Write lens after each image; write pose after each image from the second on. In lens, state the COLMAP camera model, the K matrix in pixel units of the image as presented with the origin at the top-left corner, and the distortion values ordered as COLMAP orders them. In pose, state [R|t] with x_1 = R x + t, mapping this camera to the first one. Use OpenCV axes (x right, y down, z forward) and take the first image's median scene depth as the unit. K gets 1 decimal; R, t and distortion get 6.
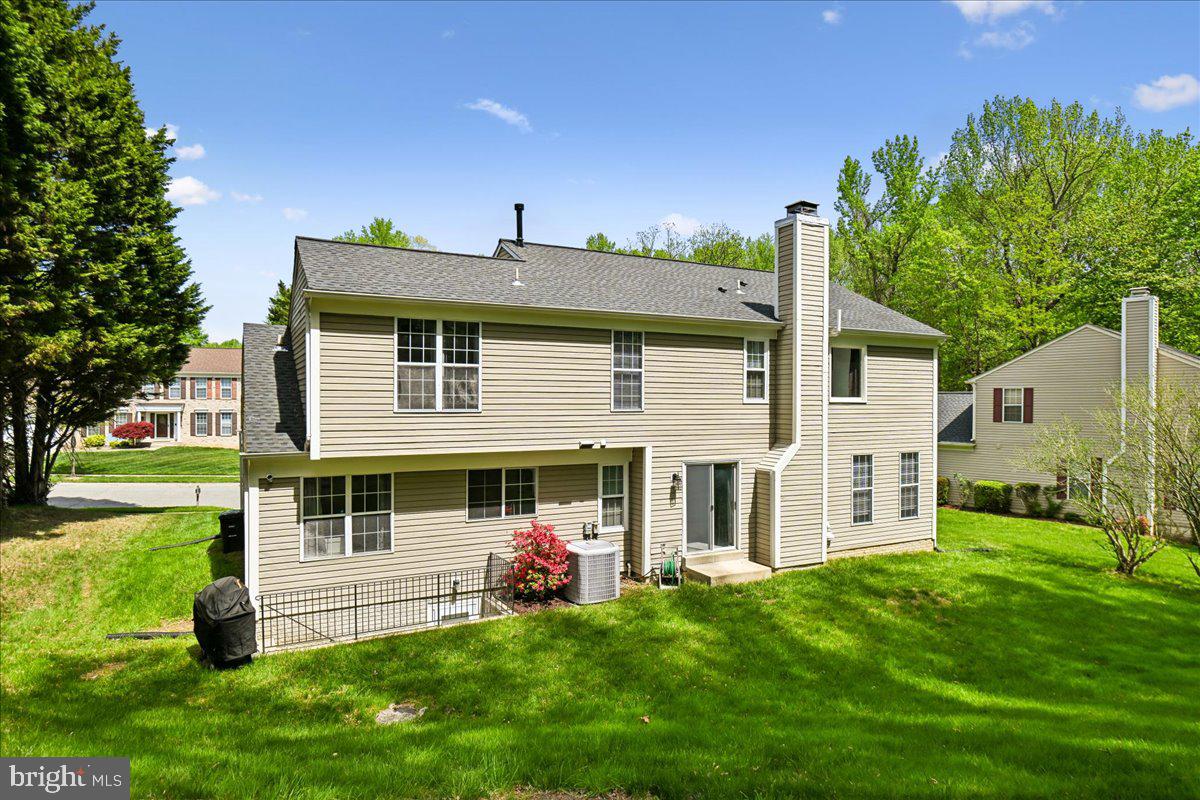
lens RADIAL K [[689.2, 0, 581.6], [0, 689.2, 403.0], [0, 0, 1]] dist [-0.003353, 0.000088]
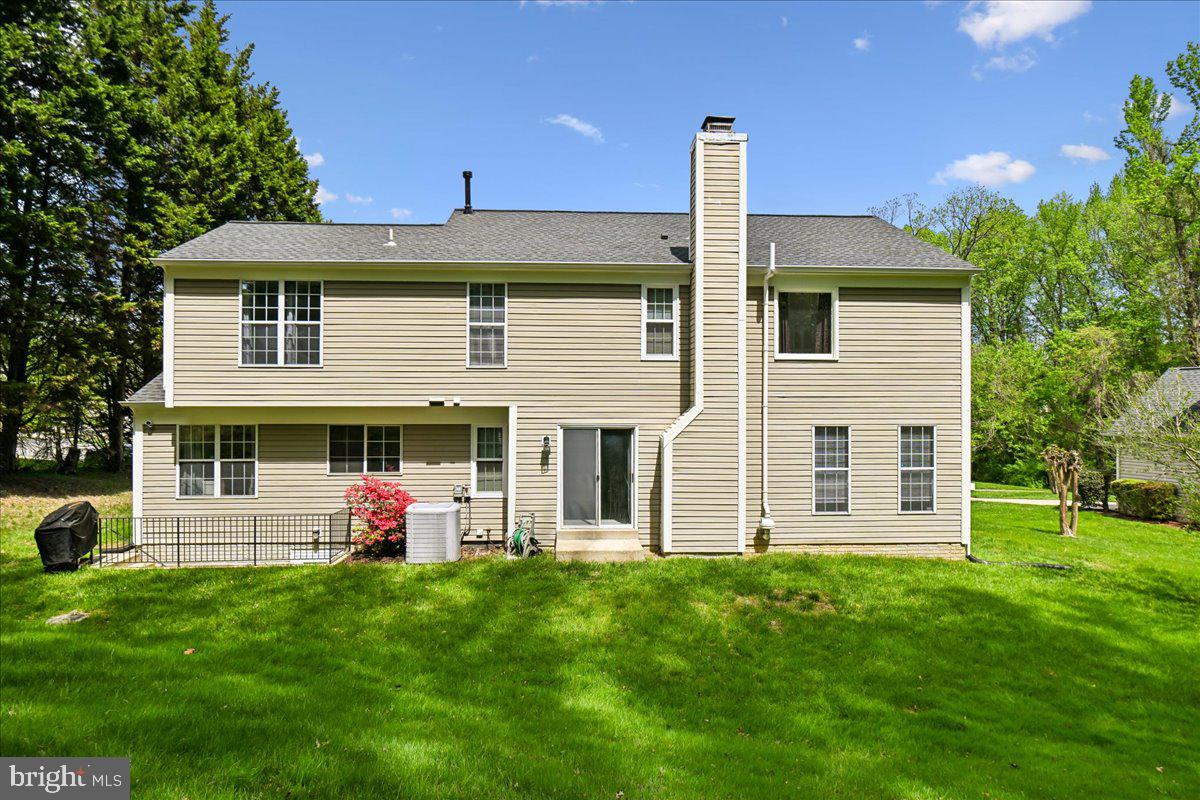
lens RADIAL K [[689.2, 0, 581.6], [0, 689.2, 403.0], [0, 0, 1]] dist [-0.003353, 0.000088]
pose [[0.910682, -0.002763, -0.413100, 0.566380], [-0.001467, 0.999950, -0.009923, 0.068089], [0.413106, 0.009643, 0.910632, 0.193207]]
